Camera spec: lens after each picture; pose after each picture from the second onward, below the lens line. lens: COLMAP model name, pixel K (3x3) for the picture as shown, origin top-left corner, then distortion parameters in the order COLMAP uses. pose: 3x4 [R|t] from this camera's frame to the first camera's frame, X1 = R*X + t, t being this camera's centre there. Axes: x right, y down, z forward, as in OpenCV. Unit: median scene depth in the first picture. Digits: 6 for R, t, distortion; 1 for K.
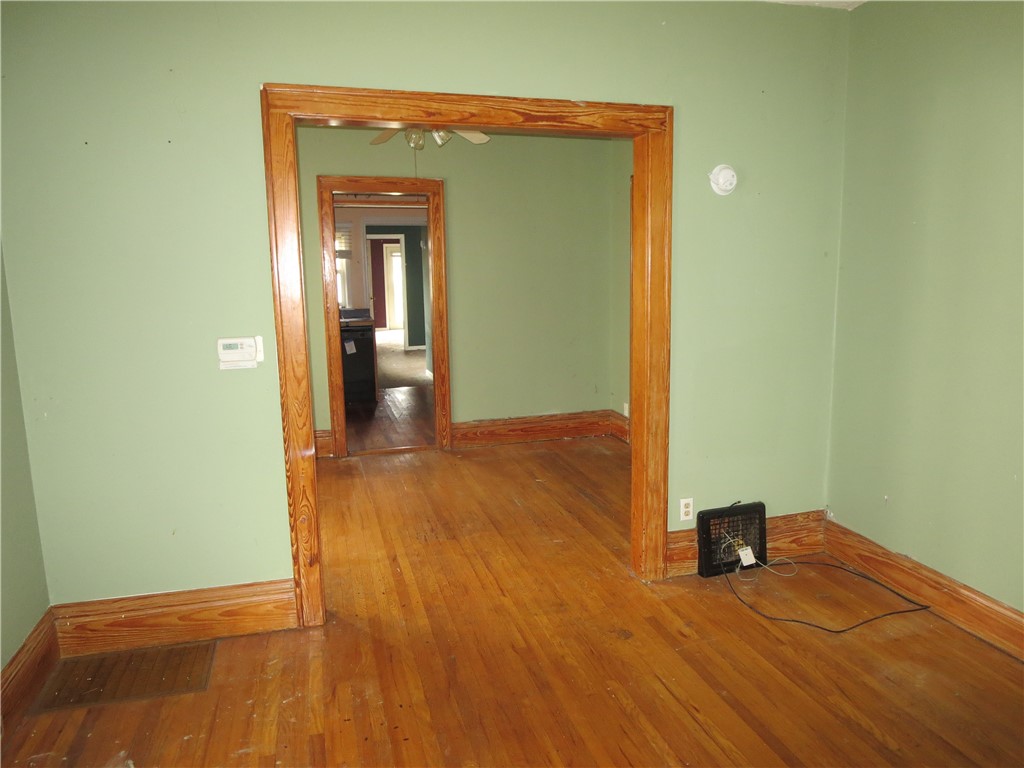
lens RADIAL K [[731.6, 0, 509.9], [0, 731.6, 385.3], [0, 0, 1]] dist [-0.022725, -0.001835]
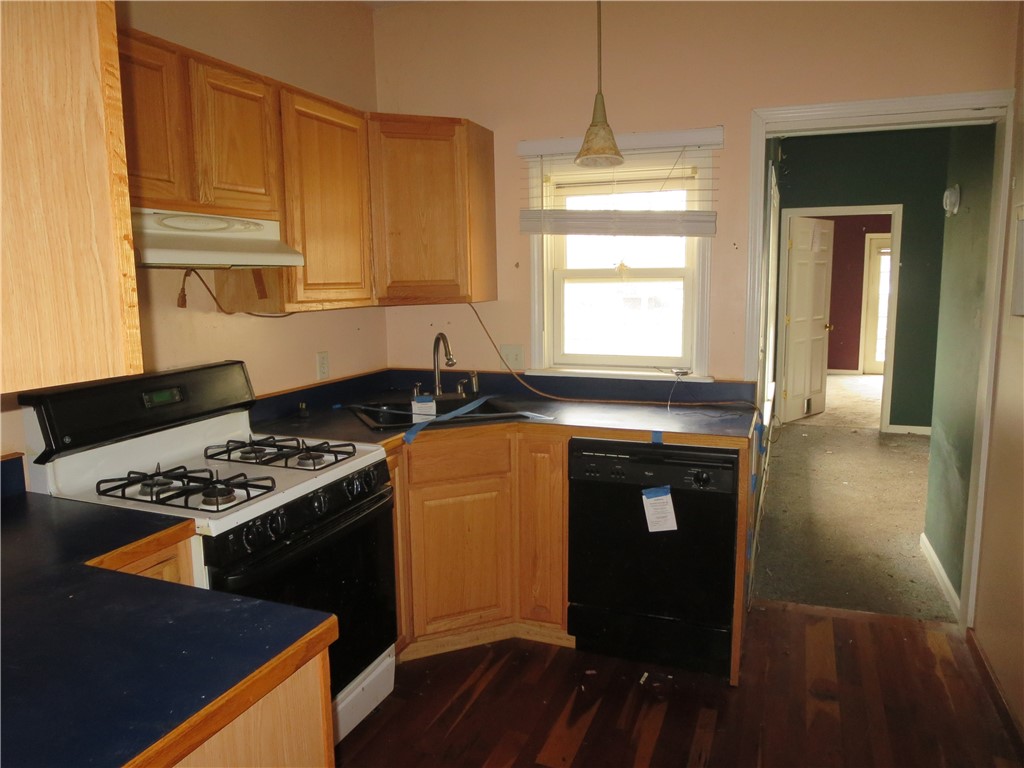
lens RADIAL K [[731.6, 0, 515.3], [0, 731.6, 380.4], [0, 0, 1]] dist [-0.022725, -0.001835]
pose [[0.806409, 0.093540, -0.583914, -0.088928], [-0.103371, 0.994505, 0.016555, -0.105642], [0.582254, 0.047010, 0.811647, 0.695625]]
